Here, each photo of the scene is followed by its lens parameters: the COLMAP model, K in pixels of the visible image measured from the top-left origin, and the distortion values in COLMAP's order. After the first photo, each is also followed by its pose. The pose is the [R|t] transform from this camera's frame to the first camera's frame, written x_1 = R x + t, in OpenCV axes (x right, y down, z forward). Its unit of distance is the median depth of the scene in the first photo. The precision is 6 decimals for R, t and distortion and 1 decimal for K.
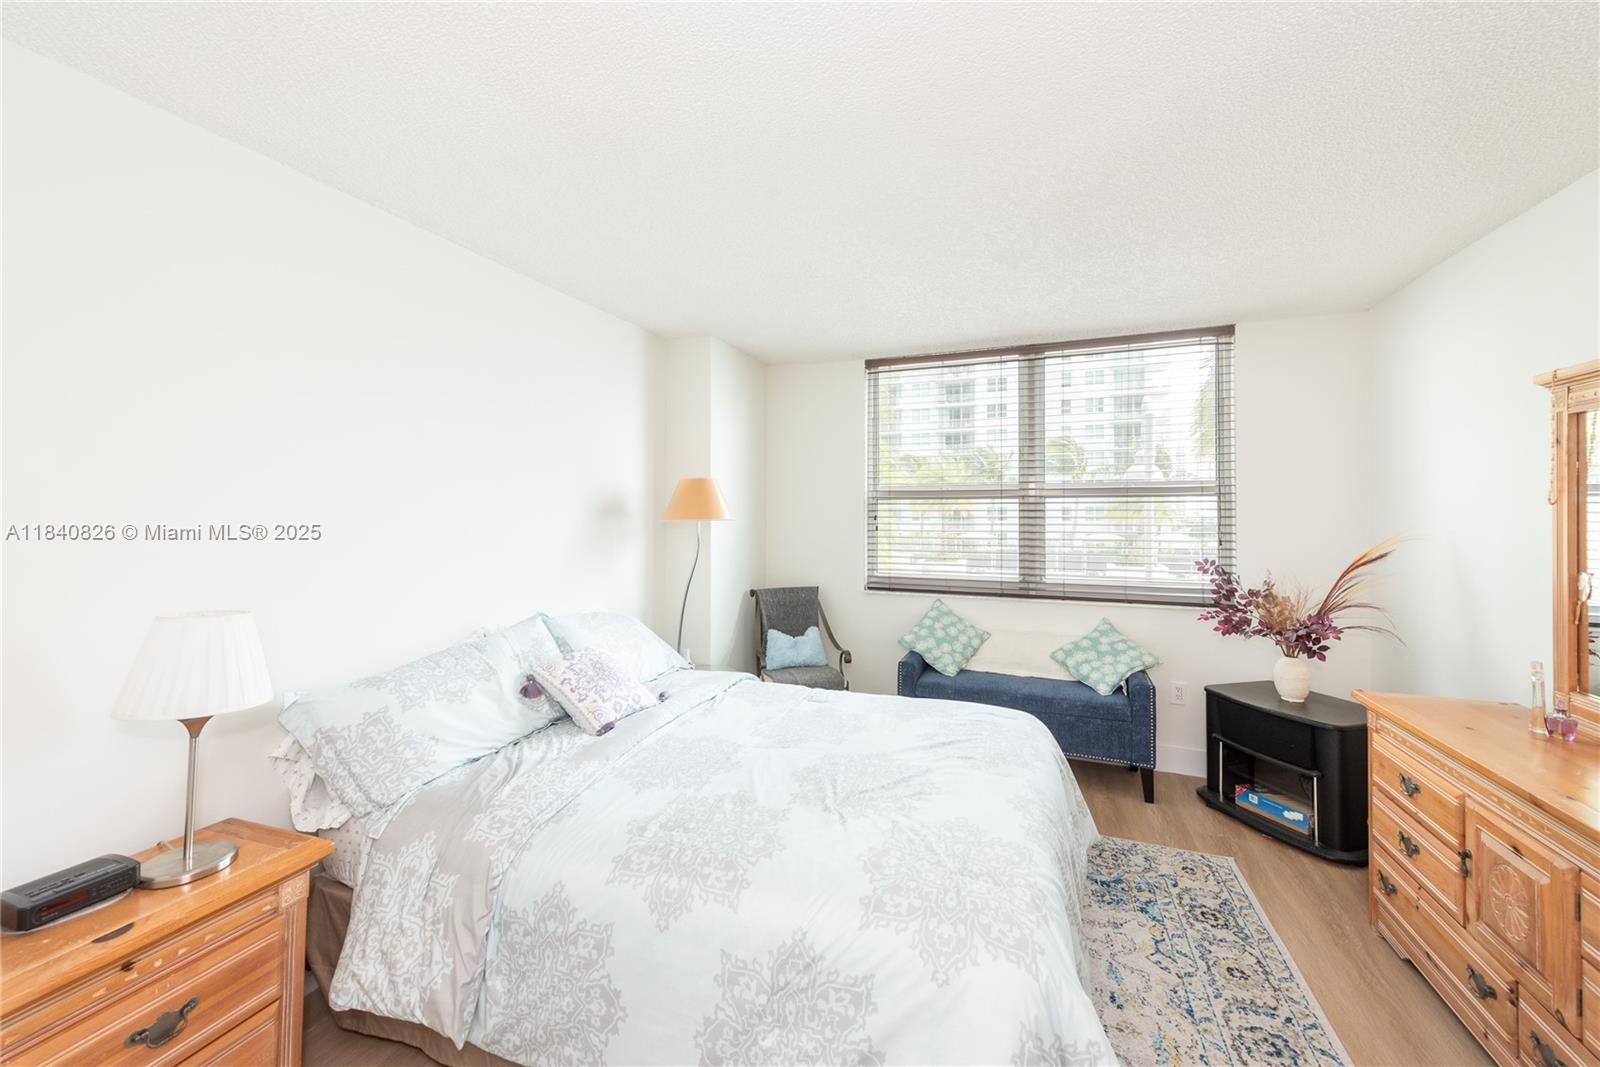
lens RADIAL K [[623.0, 0, 800.0], [0, 623.0, 533.5], [0, 0, 1]] dist [0.015471, -0.006265]
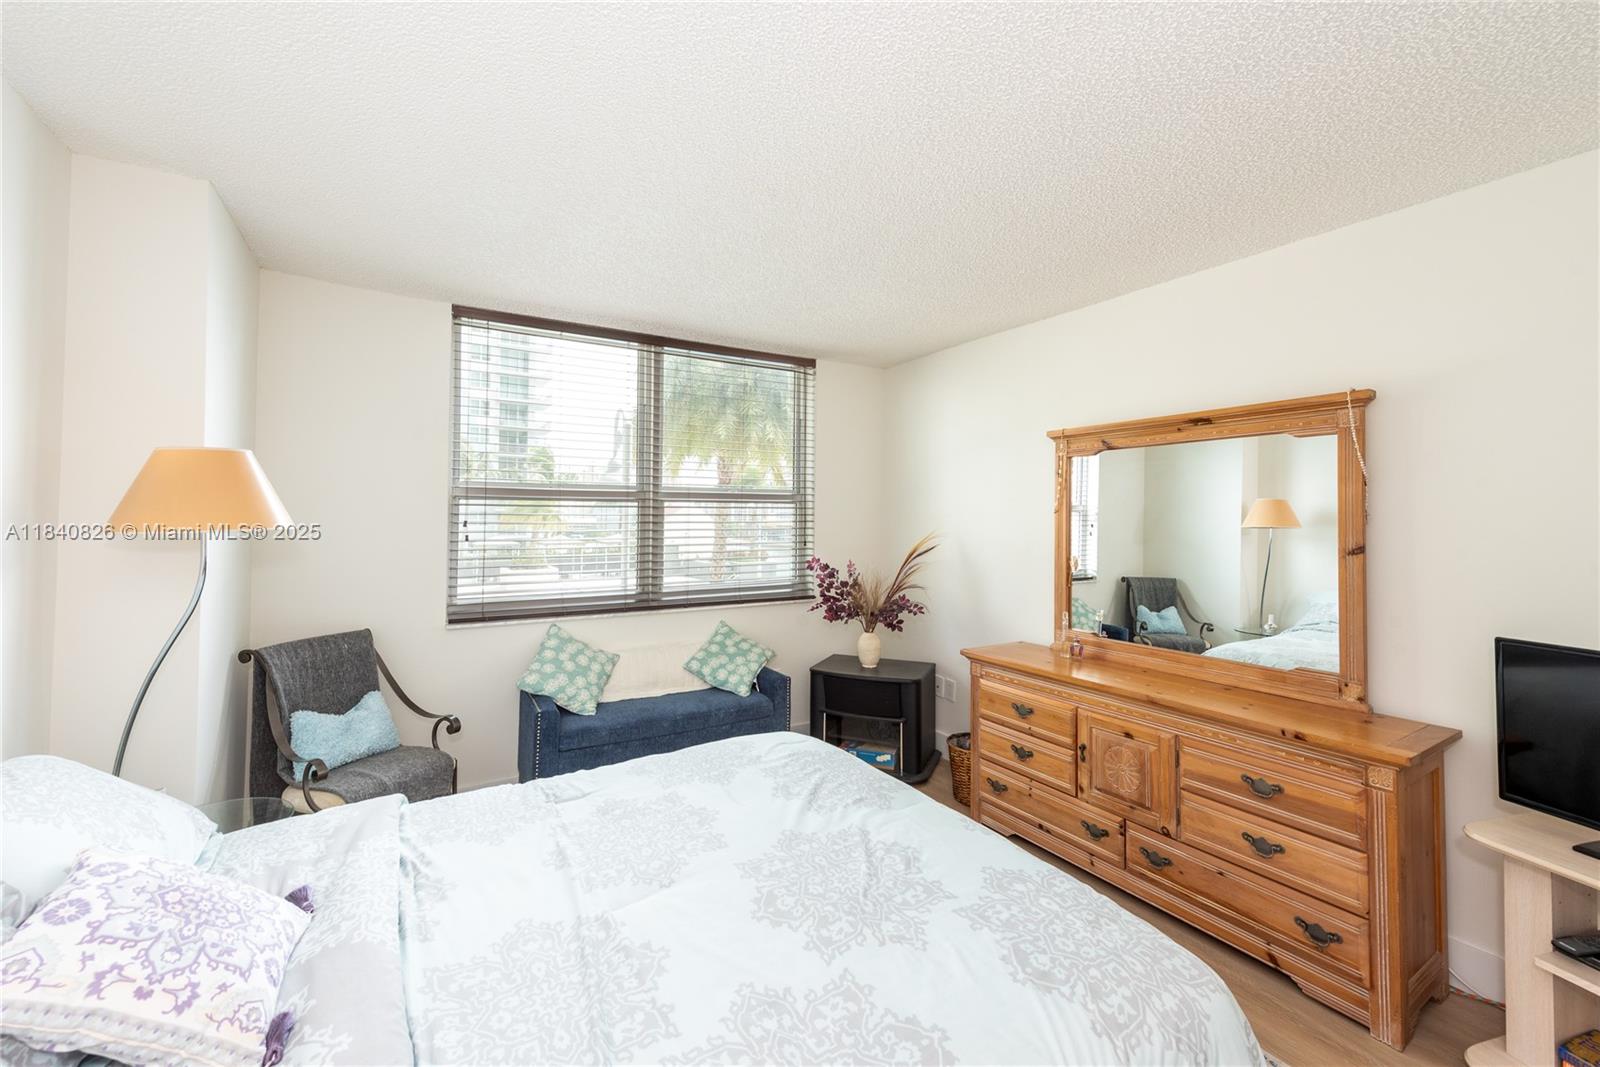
lens RADIAL K [[630.8, 0, 781.4], [0, 630.8, 529.7], [0, 0, 1]] dist [0.013903, -0.005760]
pose [[0.625399, -0.014099, 0.780178, -0.267705], [0.024592, 0.999696, -0.001647, -0.009410], [-0.779918, 0.020216, 0.625555, 0.295769]]
